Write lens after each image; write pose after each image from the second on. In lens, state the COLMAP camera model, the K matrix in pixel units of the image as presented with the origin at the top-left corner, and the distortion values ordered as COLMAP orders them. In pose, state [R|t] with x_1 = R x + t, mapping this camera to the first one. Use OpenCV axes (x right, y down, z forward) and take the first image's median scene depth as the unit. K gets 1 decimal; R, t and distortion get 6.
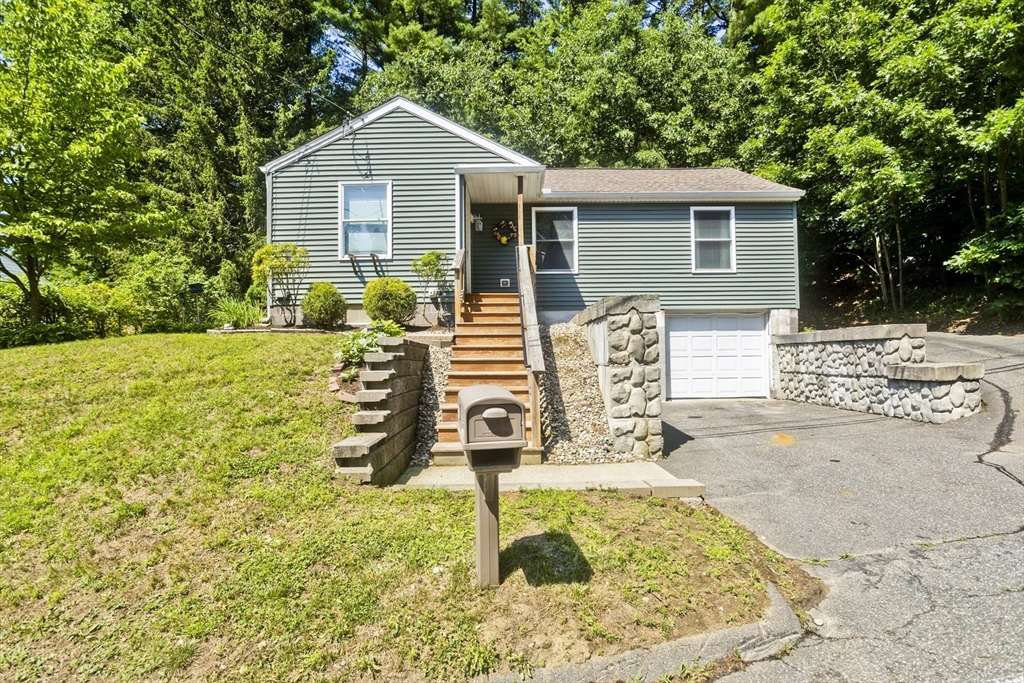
lens RADIAL K [[526.7, 0, 512.3], [0, 526.7, 345.0], [0, 0, 1]] dist [-0.040816, 0.028723]
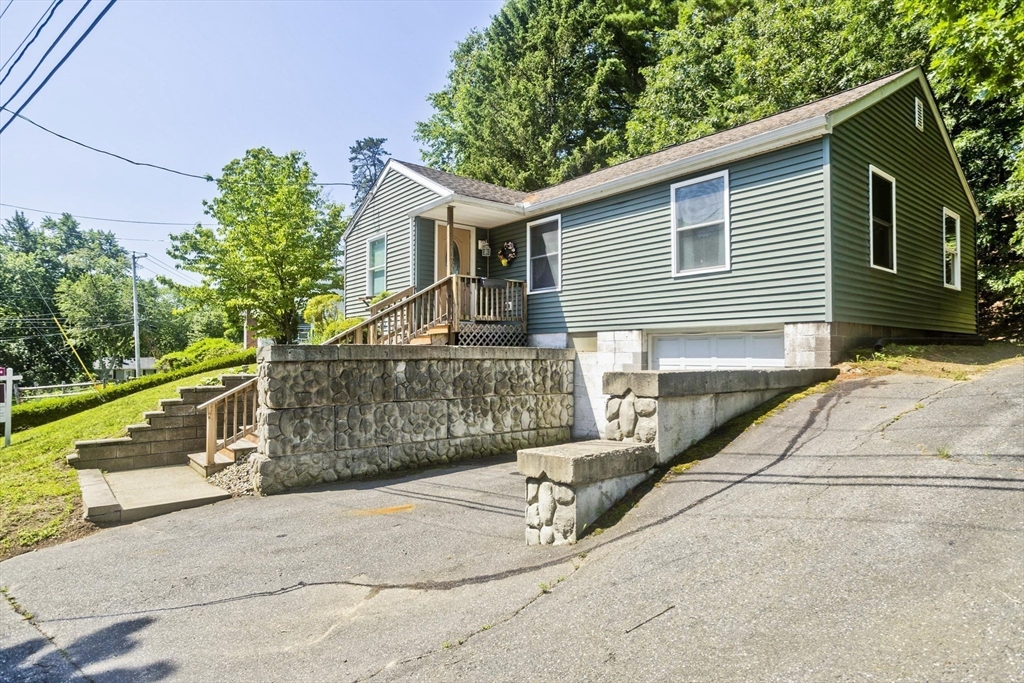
lens RADIAL K [[566.5, 0, 515.0], [0, 566.5, 342.1], [0, 0, 1]] dist [-0.037997, 0.028634]
pose [[0.637016, -0.006175, -0.770826, 0.943145], [0.011565, 0.999932, 0.001547, -0.062232], [0.770764, -0.009900, 0.637044, 0.404474]]
